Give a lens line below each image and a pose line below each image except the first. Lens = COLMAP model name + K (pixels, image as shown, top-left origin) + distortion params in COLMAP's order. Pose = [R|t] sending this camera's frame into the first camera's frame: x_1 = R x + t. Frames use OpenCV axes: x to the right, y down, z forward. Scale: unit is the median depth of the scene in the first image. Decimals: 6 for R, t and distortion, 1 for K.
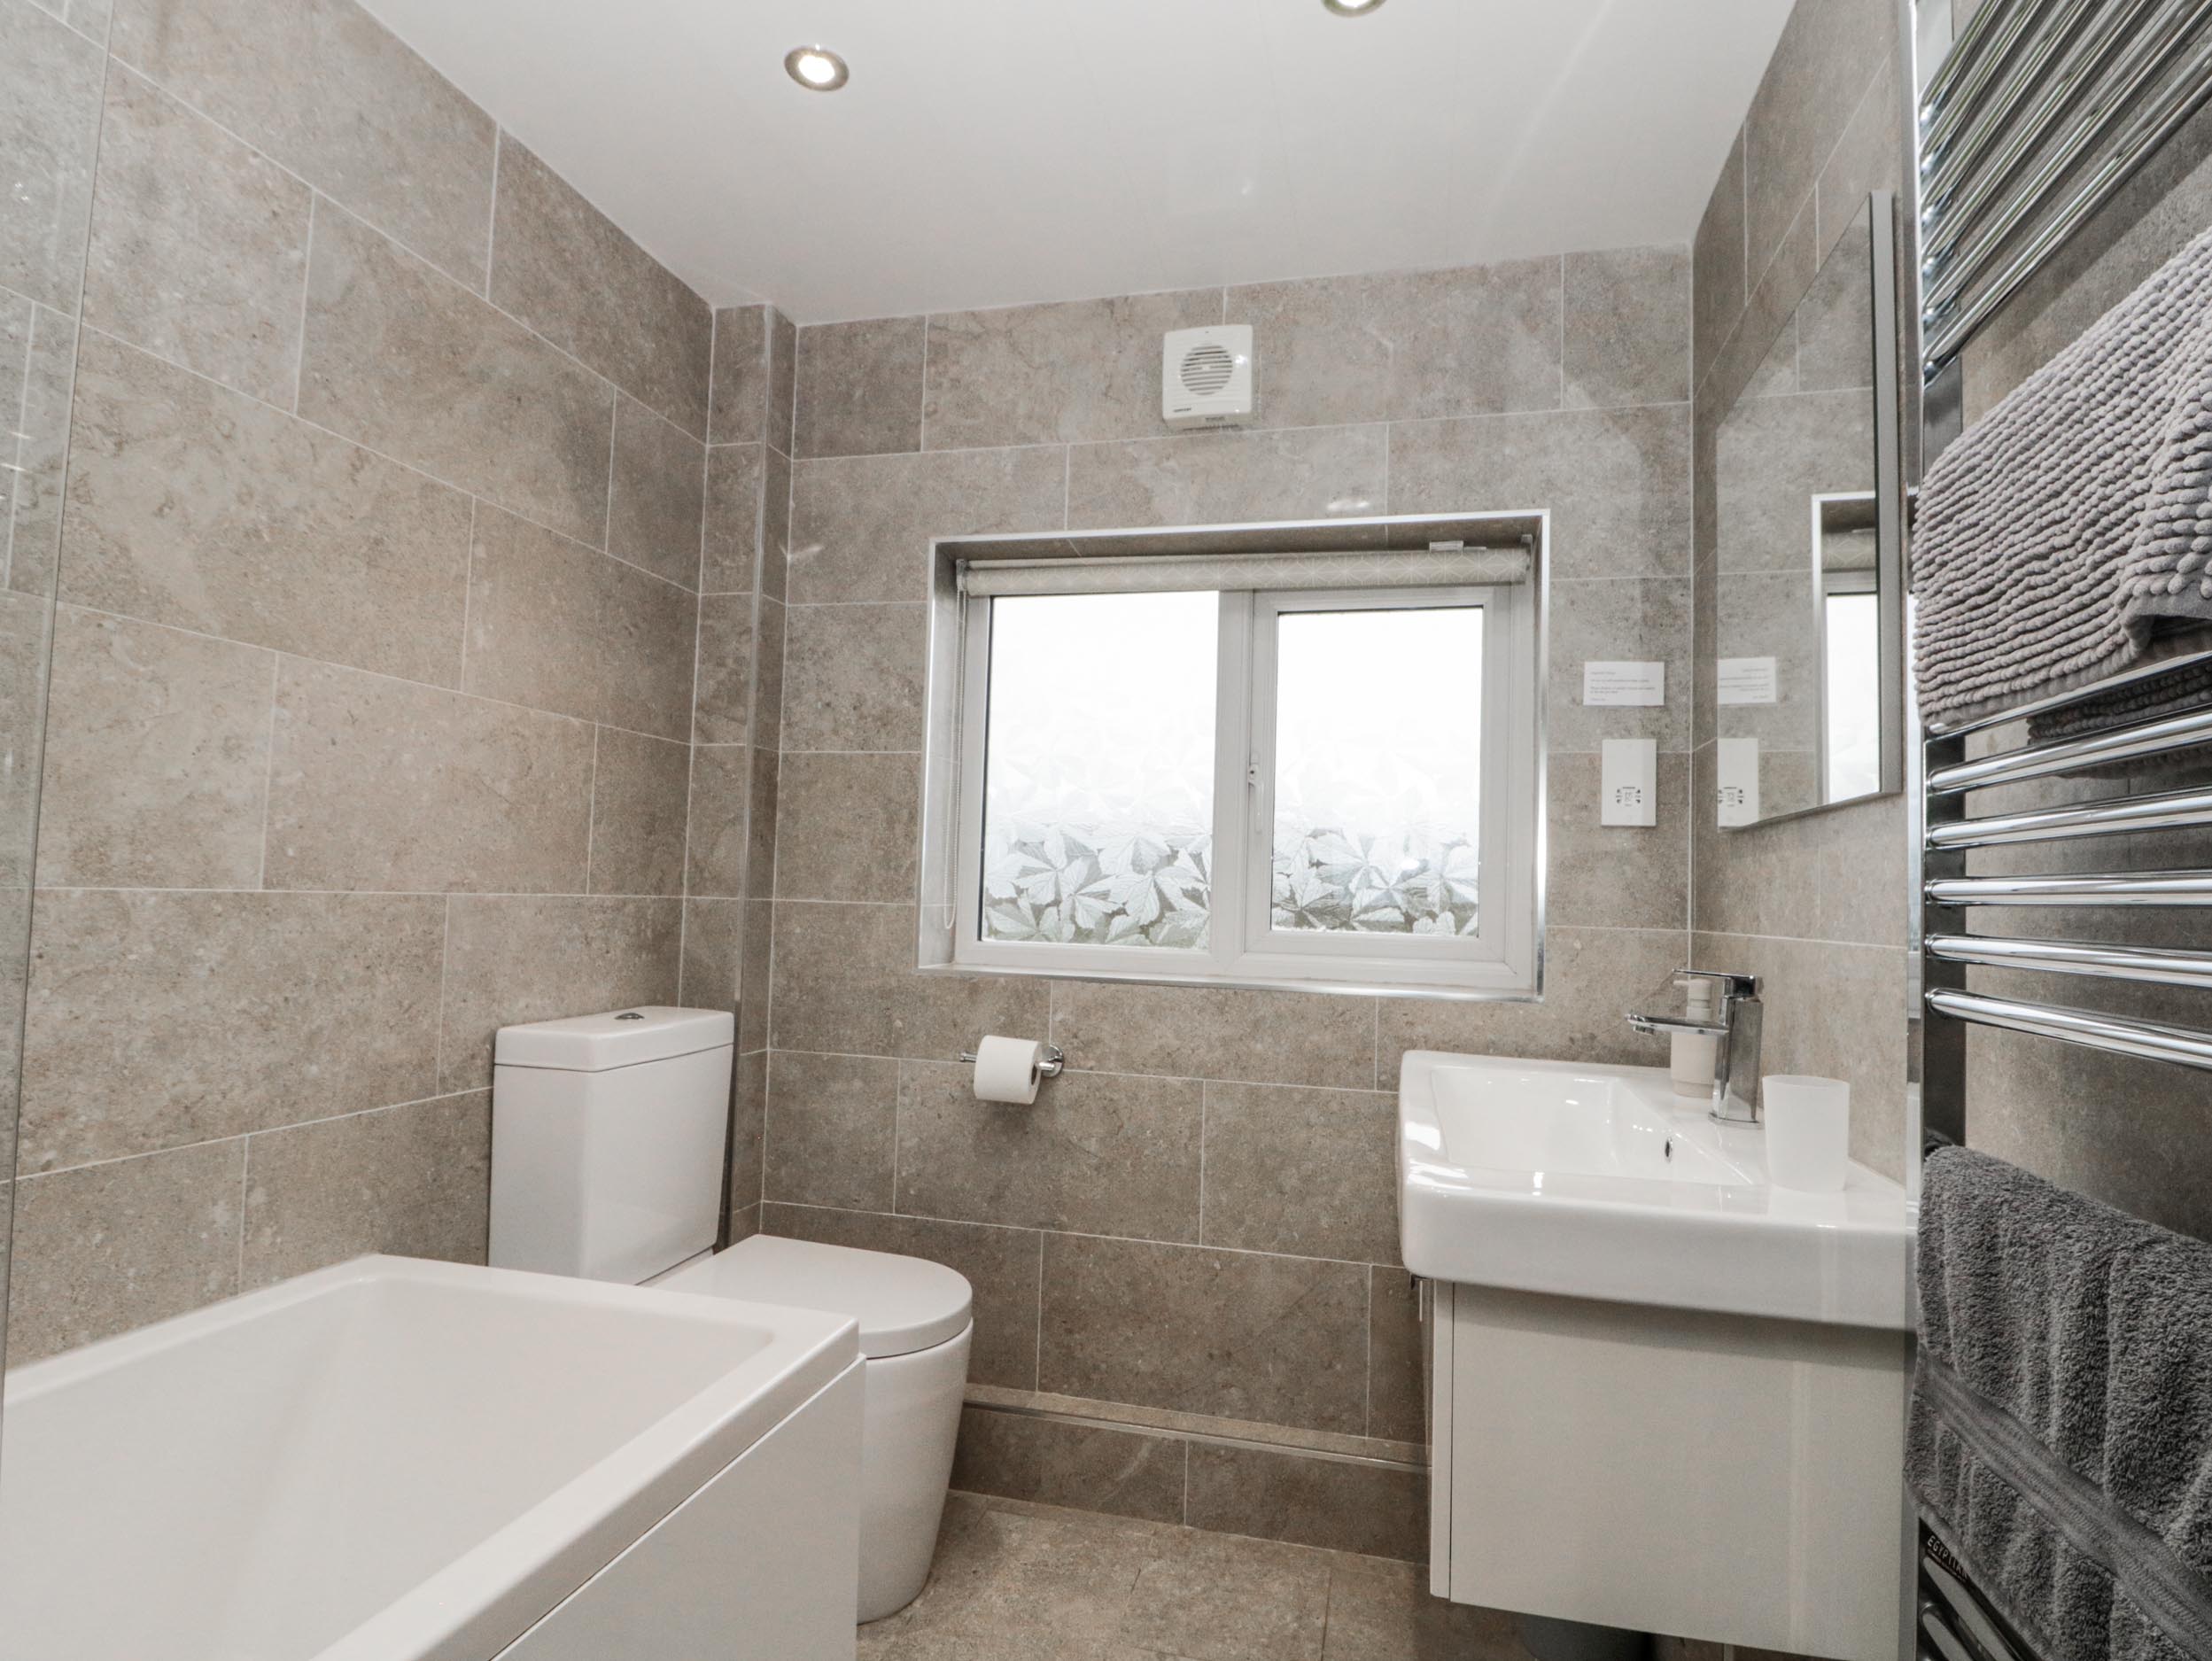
lens RADIAL K [[1152.4, 0, 1116.9], [0, 1152.4, 834.9], [0, 0, 1]] dist [-0.006321, -0.004354]
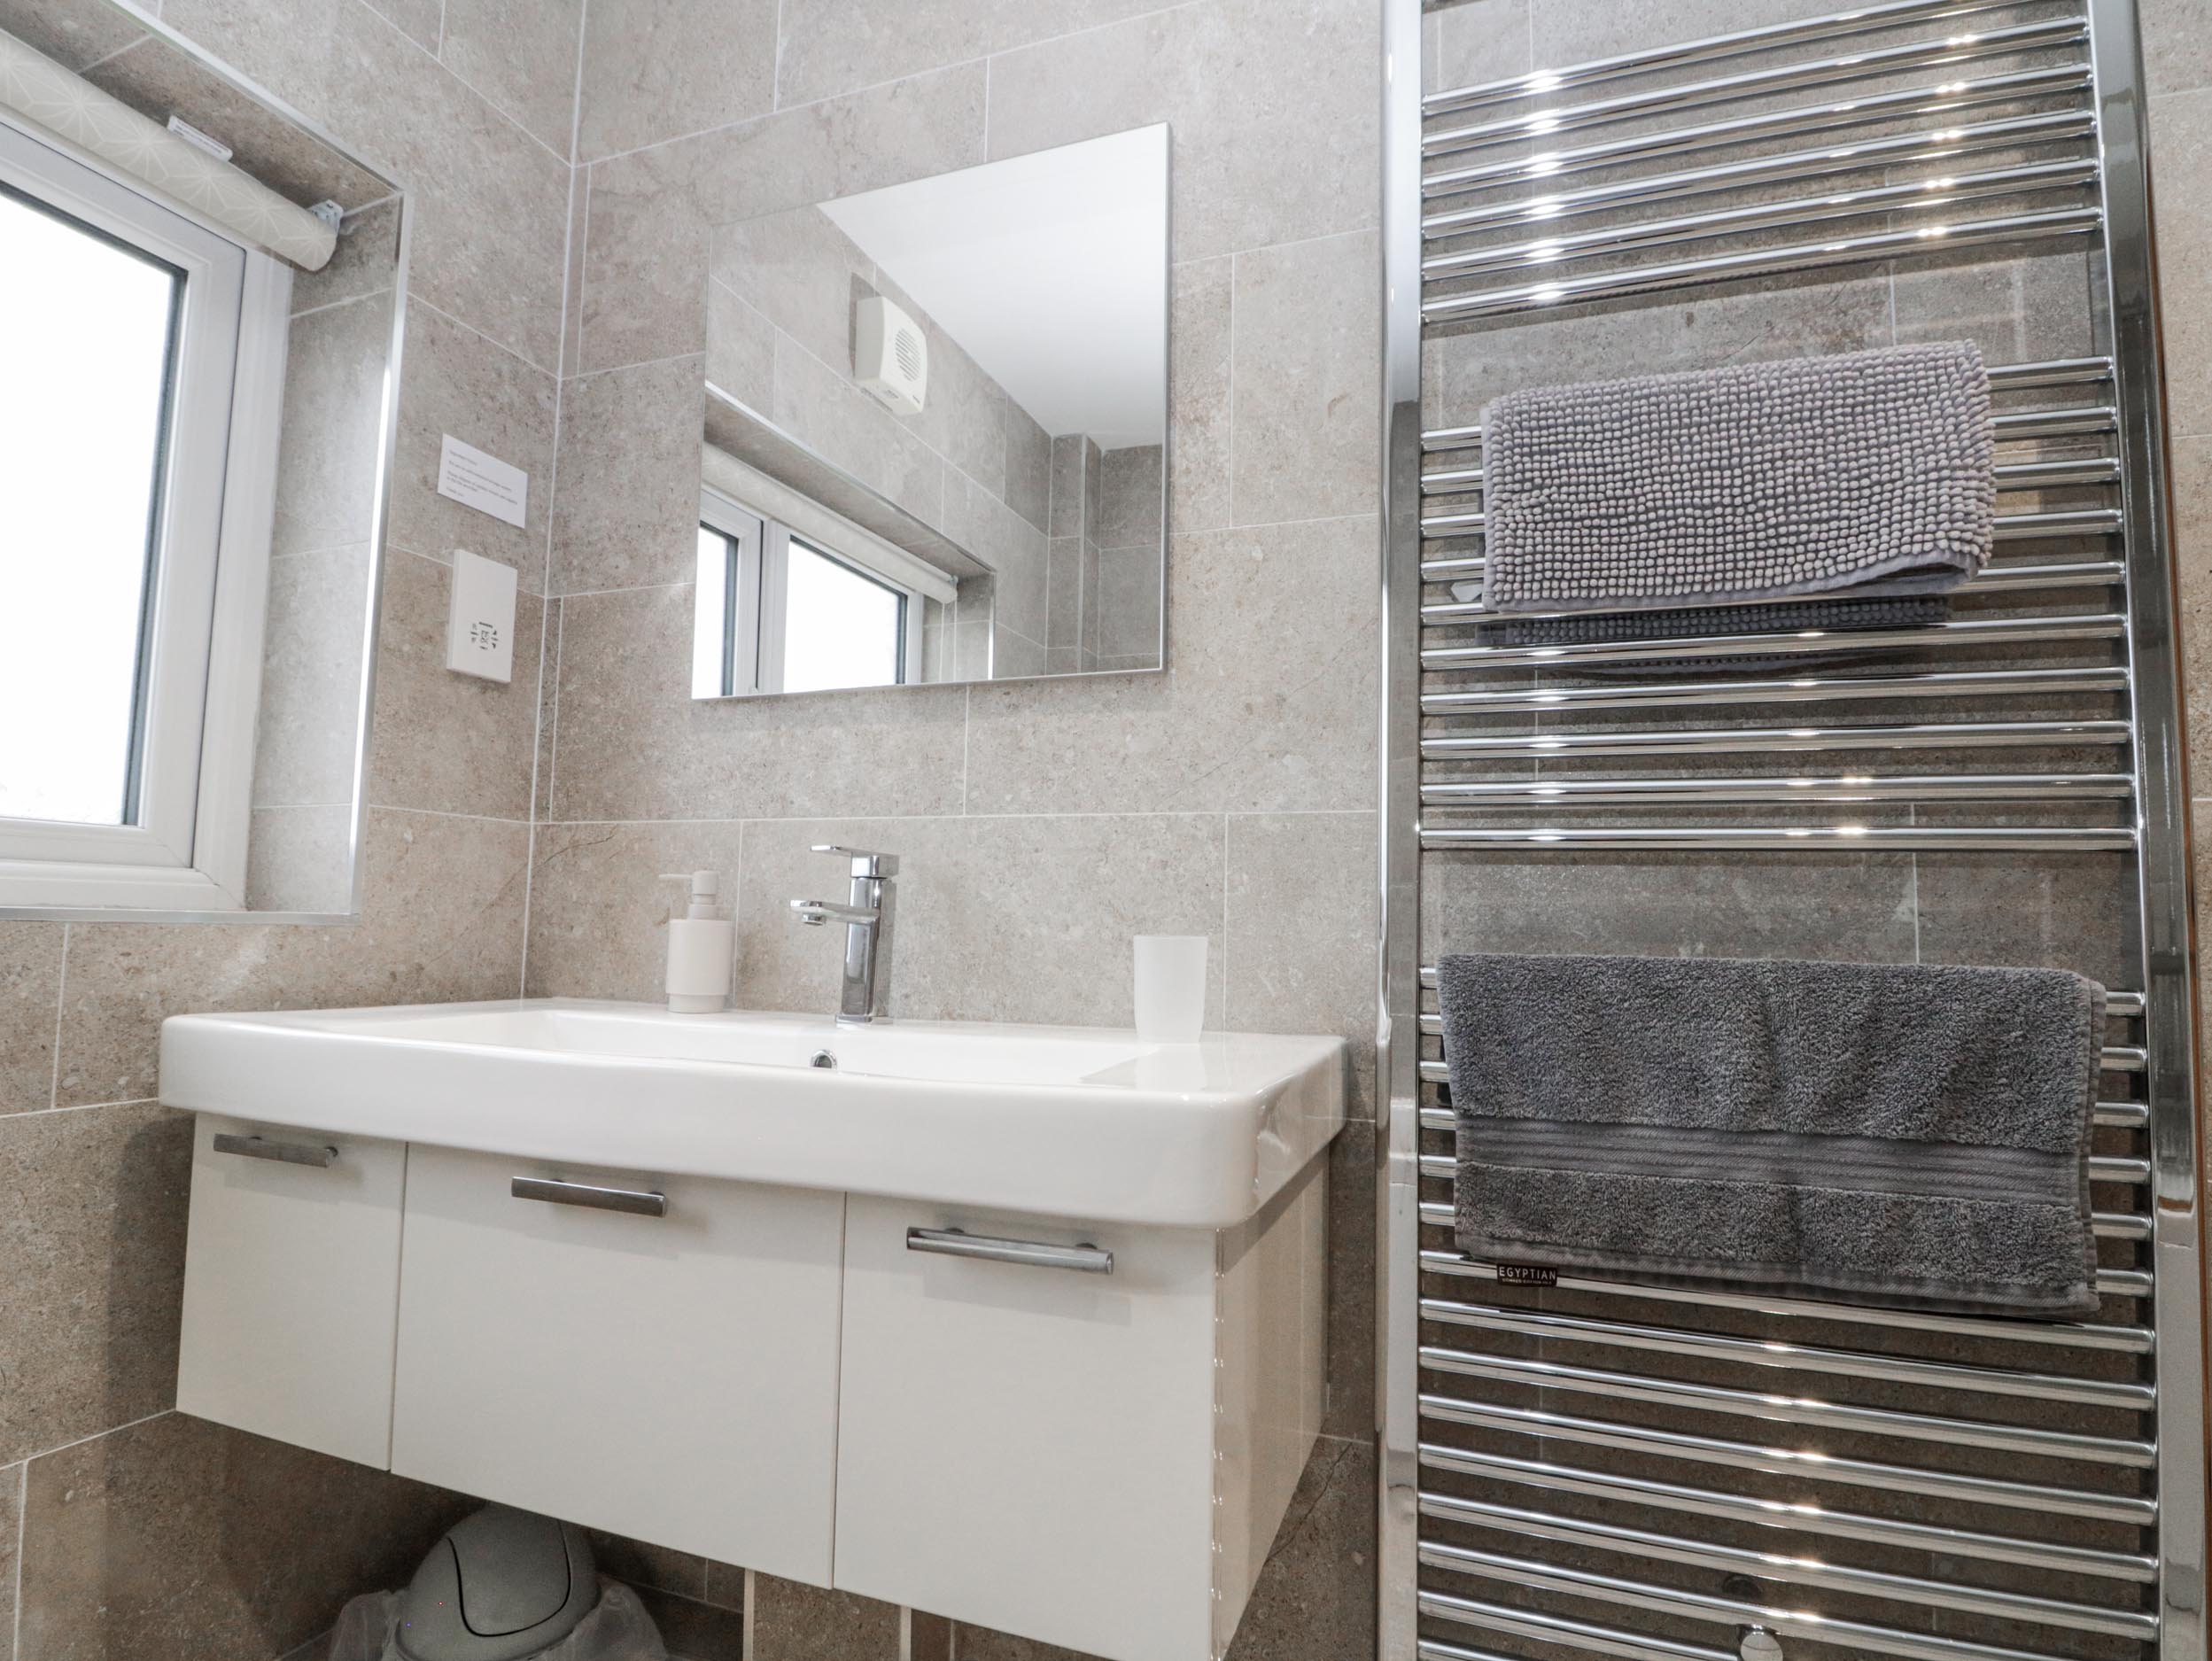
lens RADIAL K [[1152.4, 0, 1116.3], [0, 1152.4, 826.9], [0, 0, 1]] dist [-0.006321, -0.004354]
pose [[0.114600, 0.053189, 0.991987, -0.226836], [-0.071755, 0.996401, -0.045136, 0.091062], [-0.990817, -0.066007, 0.118004, 0.503750]]
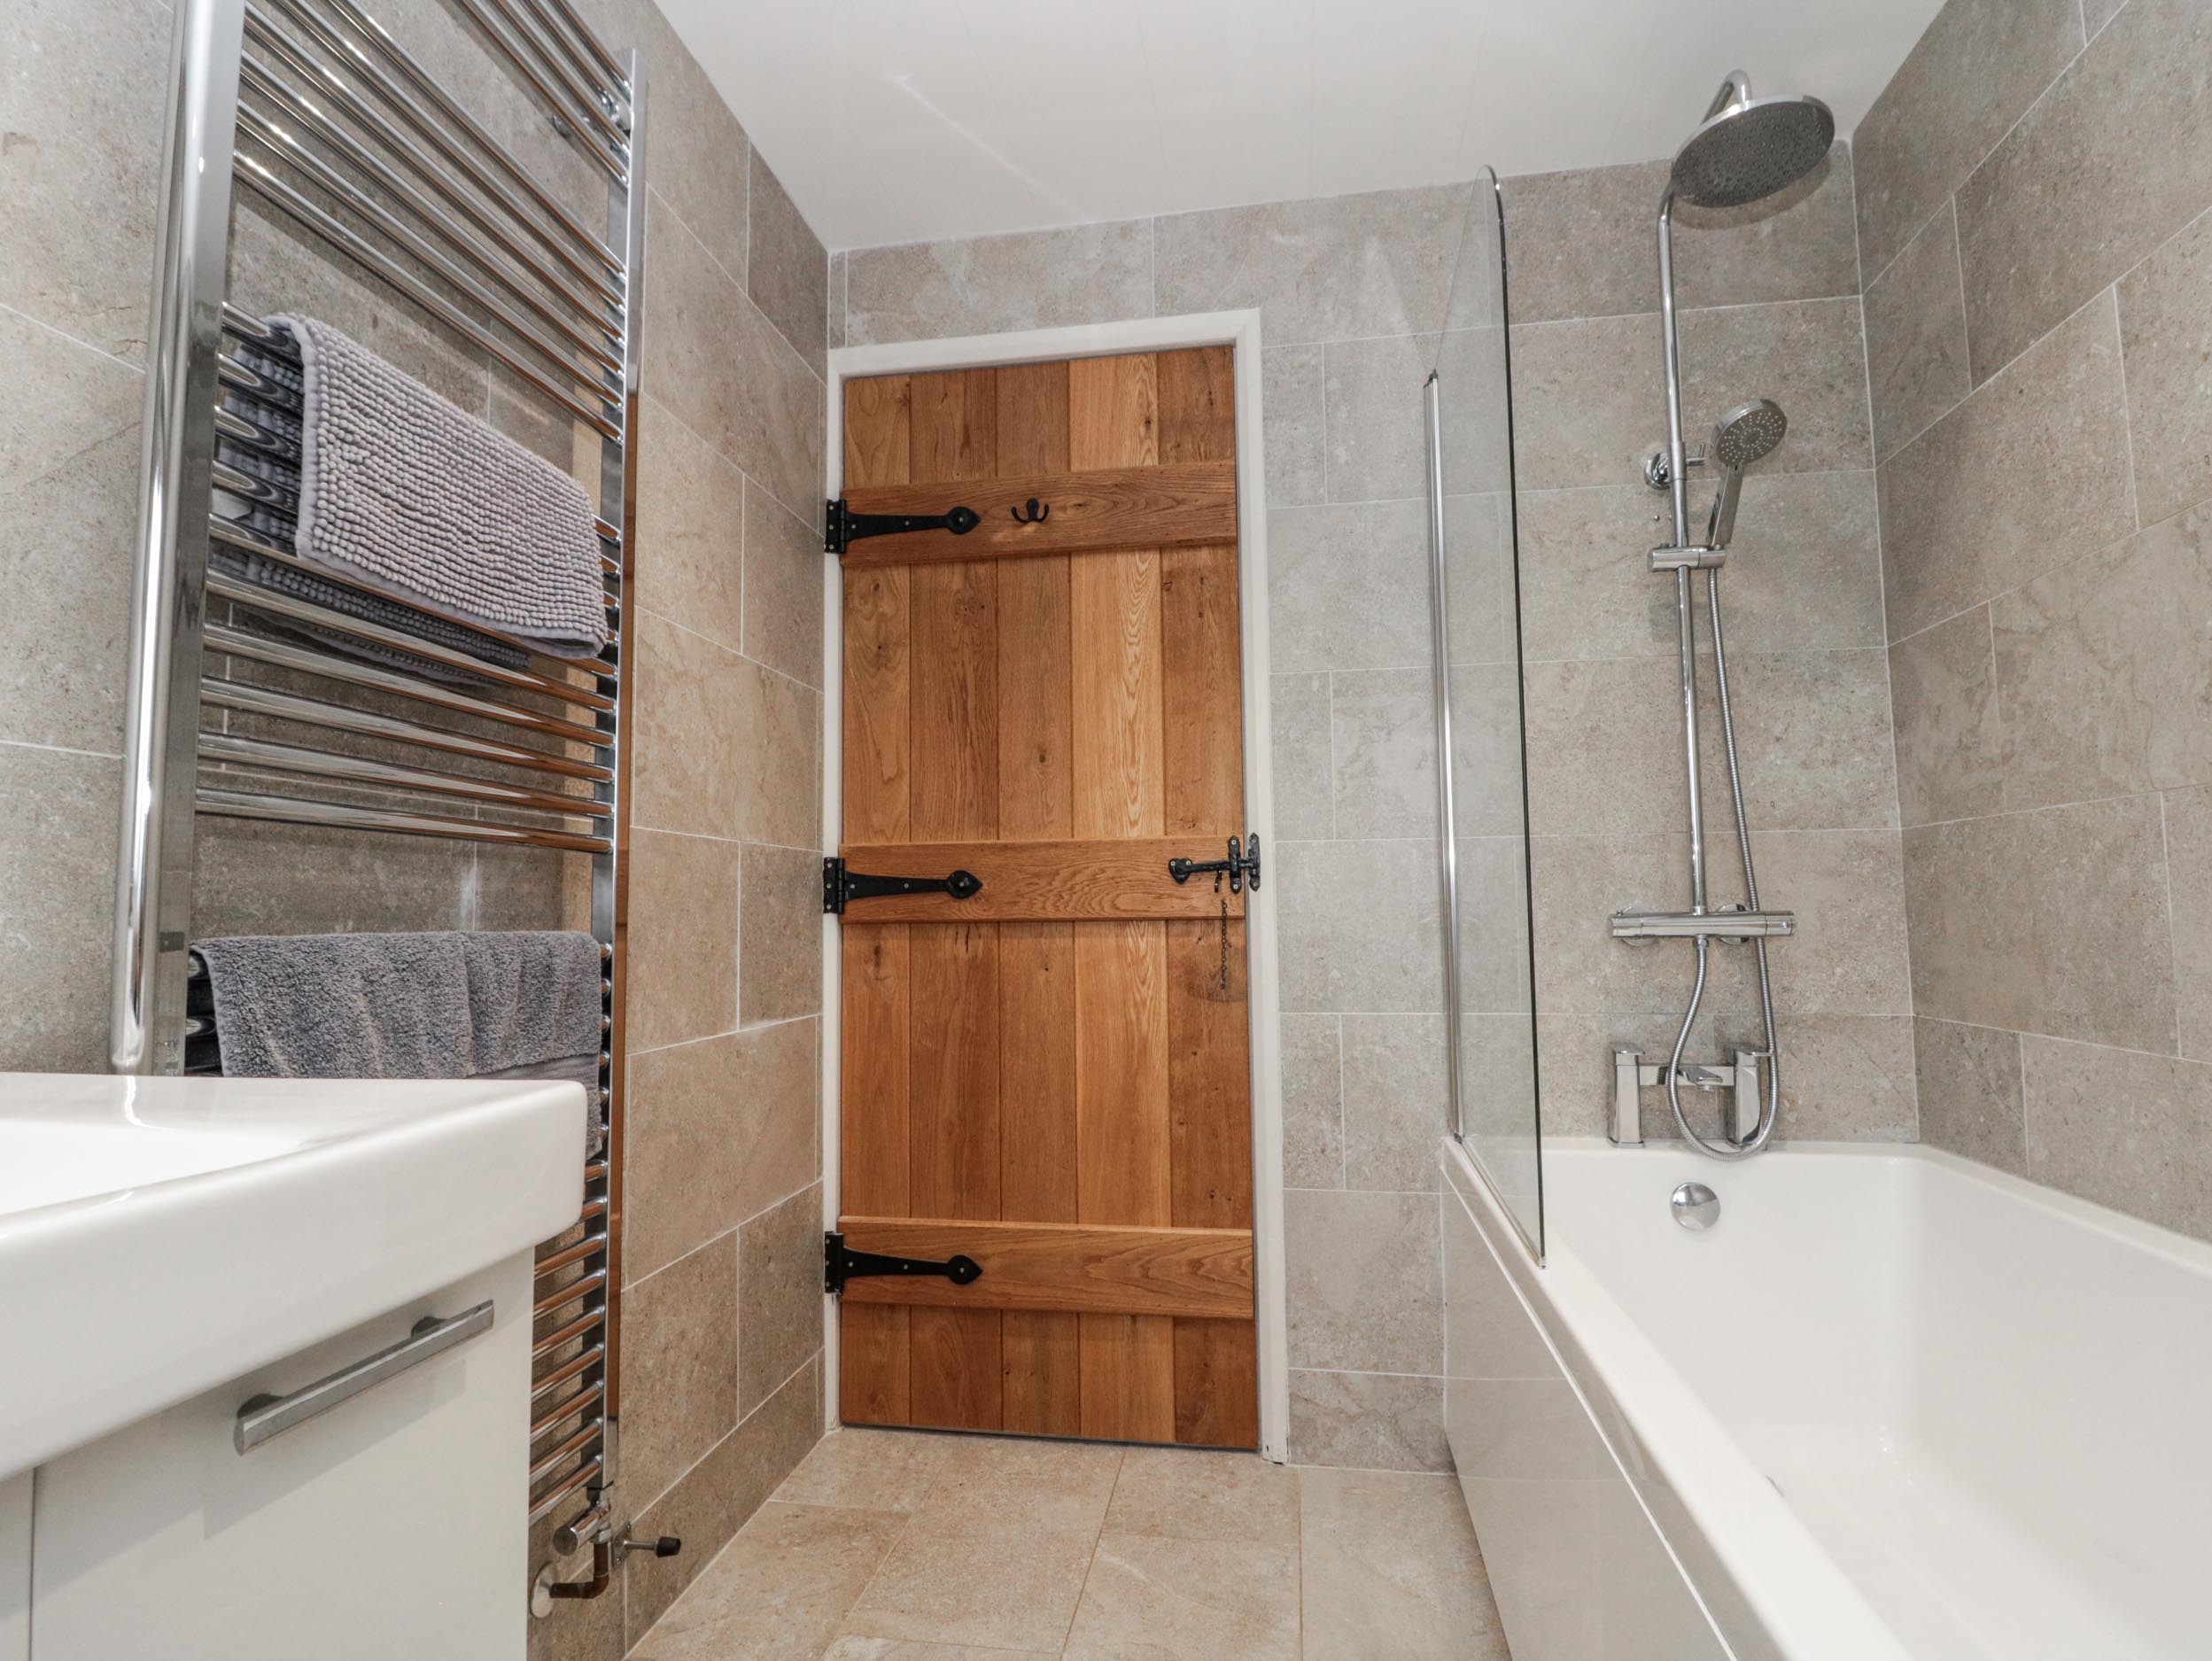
lens RADIAL K [[1152.4, 0, 1106.4], [0, 1152.4, 833.4], [0, 0, 1]] dist [-0.006321, -0.004354]
pose [[-0.997070, -0.017197, -0.074532, 0.003951], [-0.007099, 0.990998, -0.133686, 0.129554], [0.076160, -0.132765, -0.988217, 0.862368]]
